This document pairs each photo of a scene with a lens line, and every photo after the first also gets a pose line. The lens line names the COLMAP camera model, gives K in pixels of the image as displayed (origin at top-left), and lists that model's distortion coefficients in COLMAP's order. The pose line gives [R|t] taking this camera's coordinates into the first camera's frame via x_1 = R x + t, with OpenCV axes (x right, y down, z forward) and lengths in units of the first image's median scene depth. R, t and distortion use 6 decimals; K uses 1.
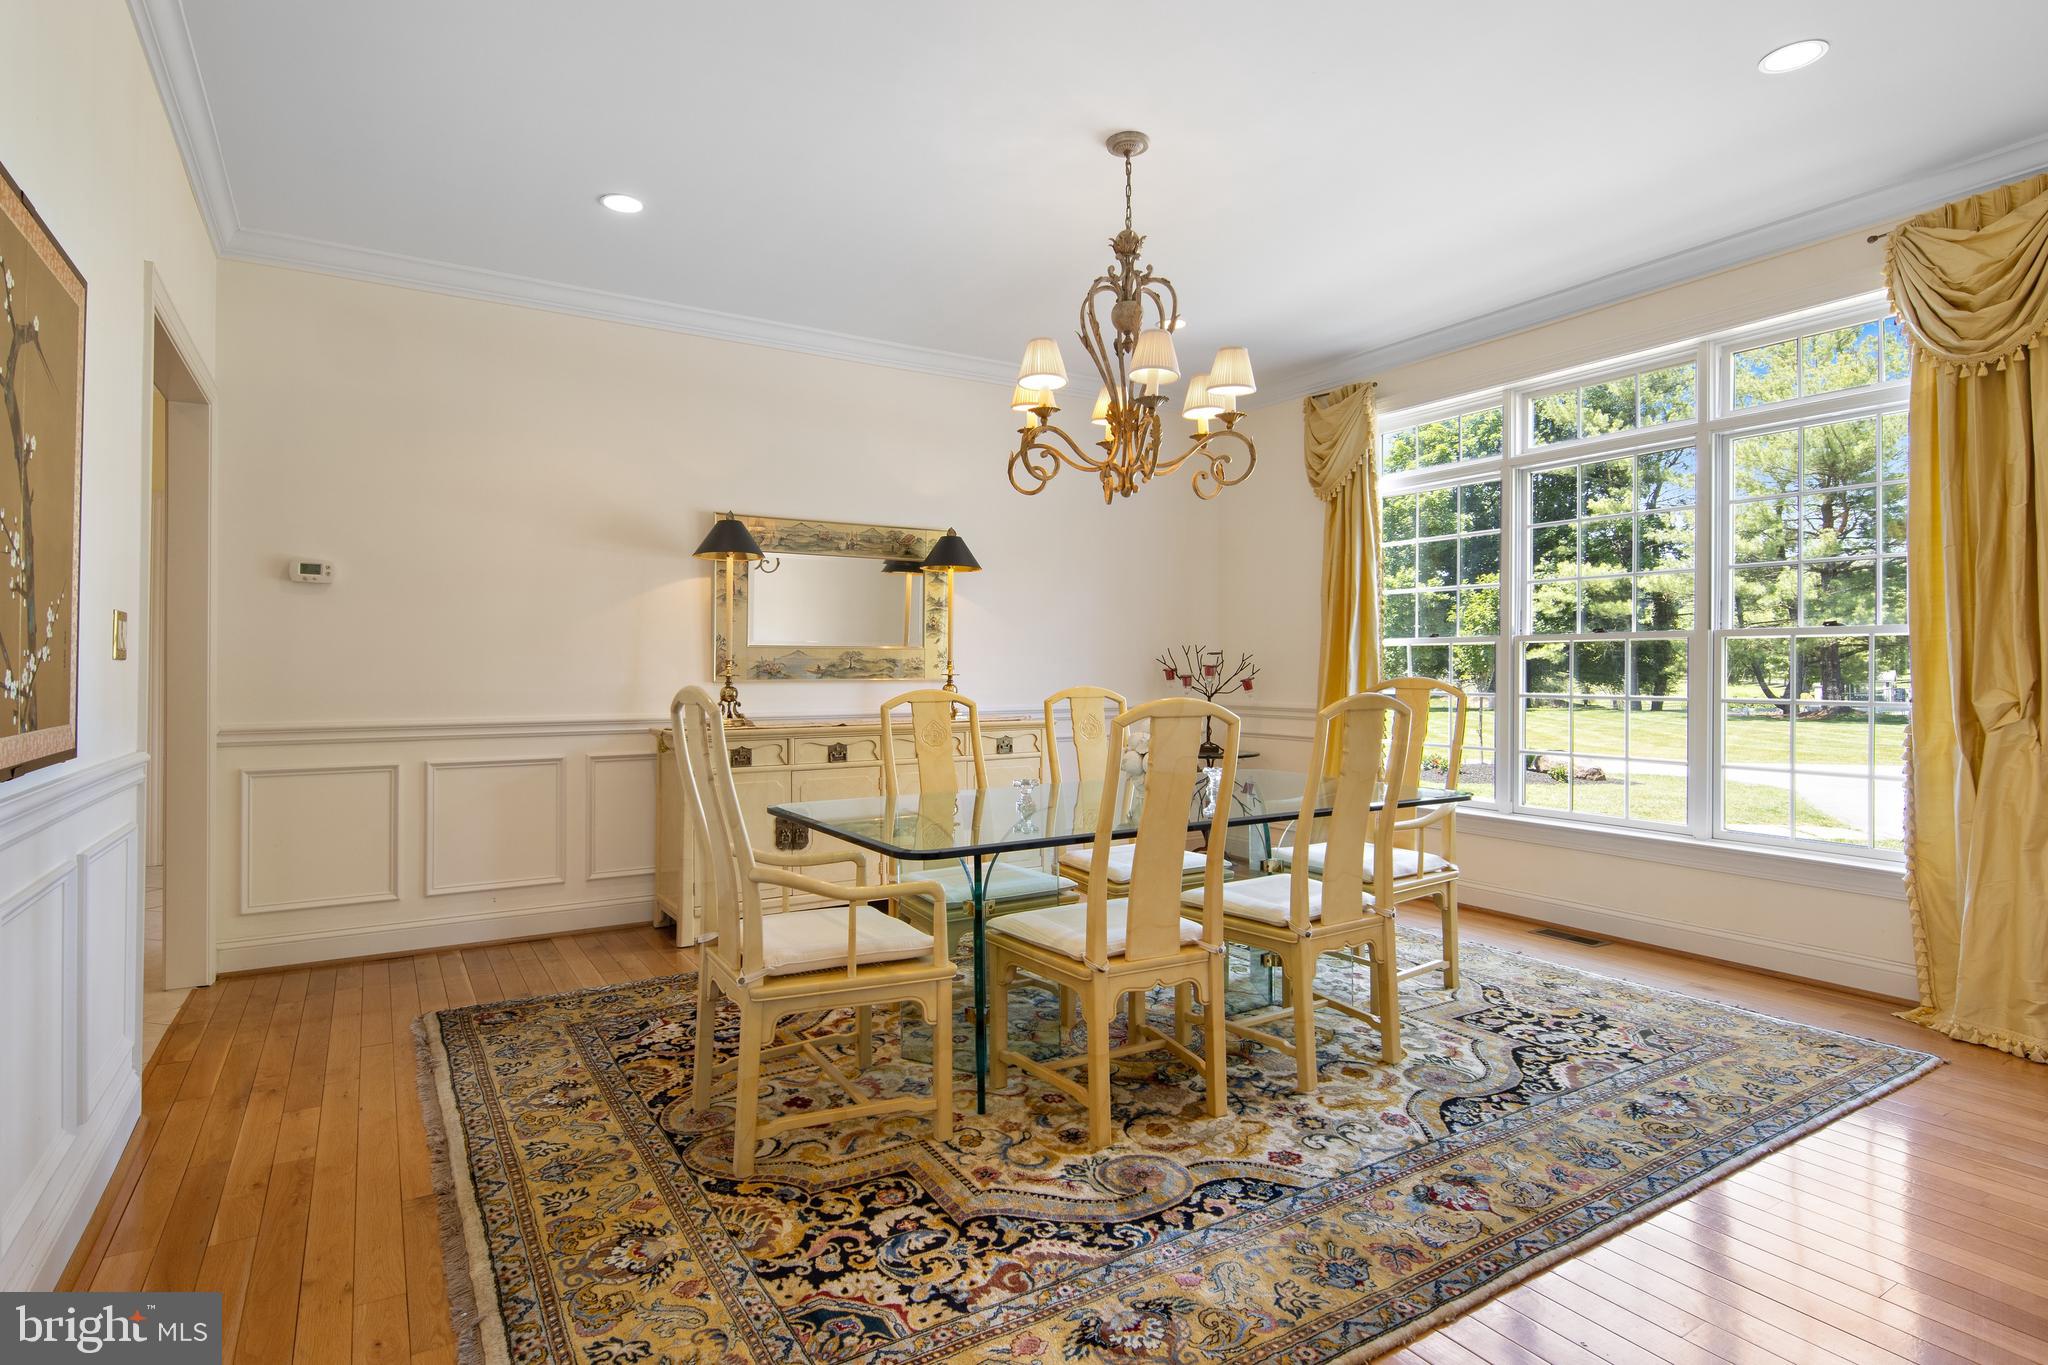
lens RADIAL K [[1045.1, 0, 1011.7], [0, 1045.1, 676.9], [0, 0, 1]] dist [0.012226, -0.005758]
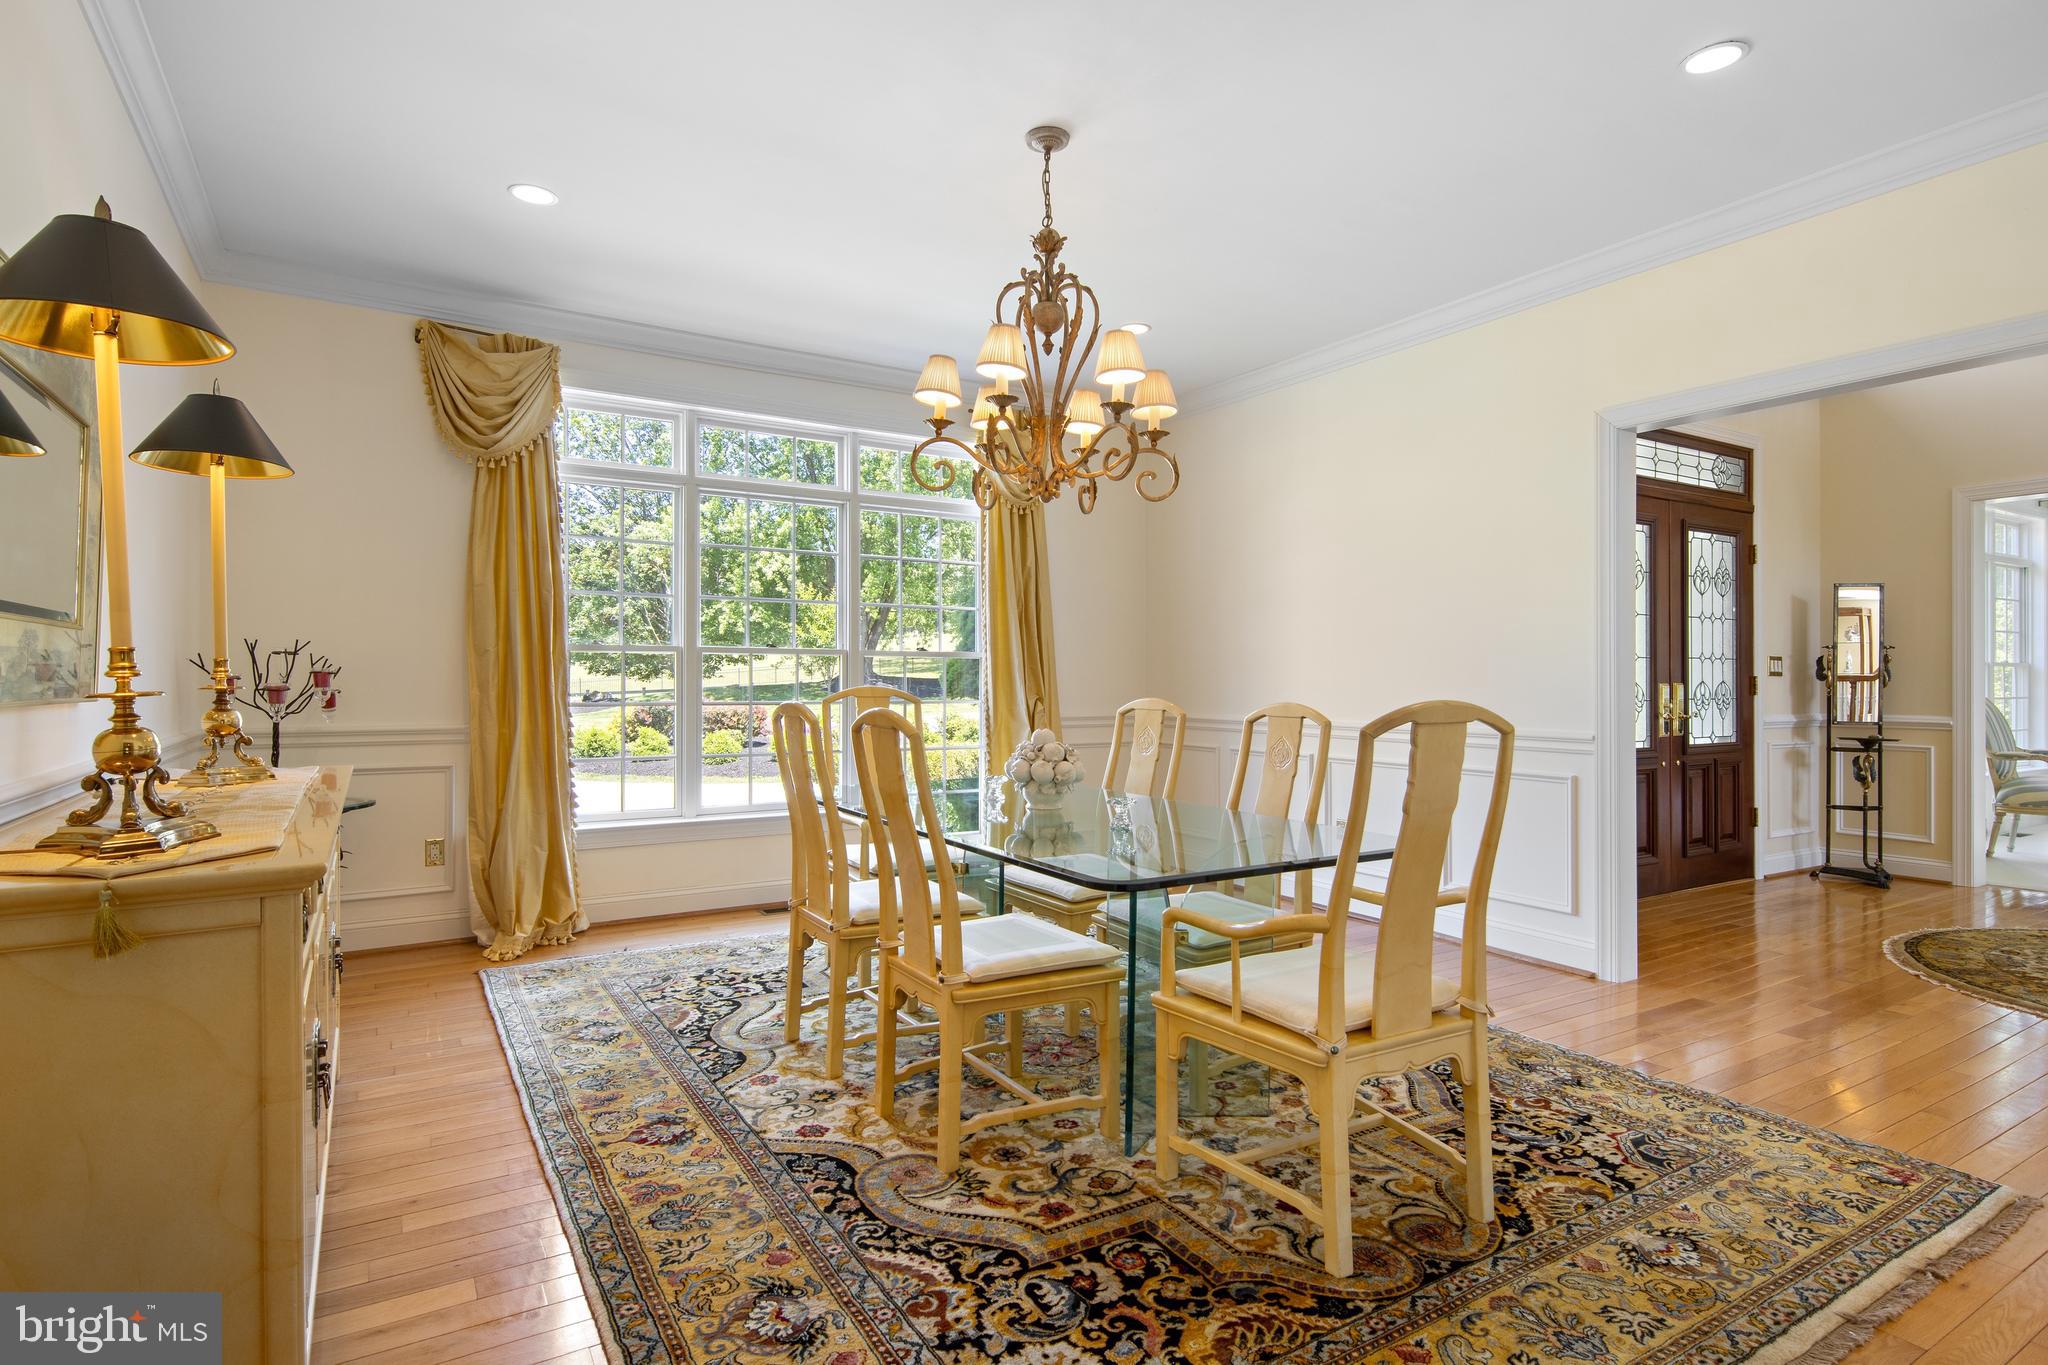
lens RADIAL K [[1045.1, 0, 1017.1], [0, 1045.1, 678.8], [0, 0, 1]] dist [0.012226, -0.005758]
pose [[0.009055, -0.001377, 0.999958, -1.378430], [0.005045, 0.999986, 0.001331, -0.017452], [-0.999946, 0.005032, 0.009062, 1.608730]]
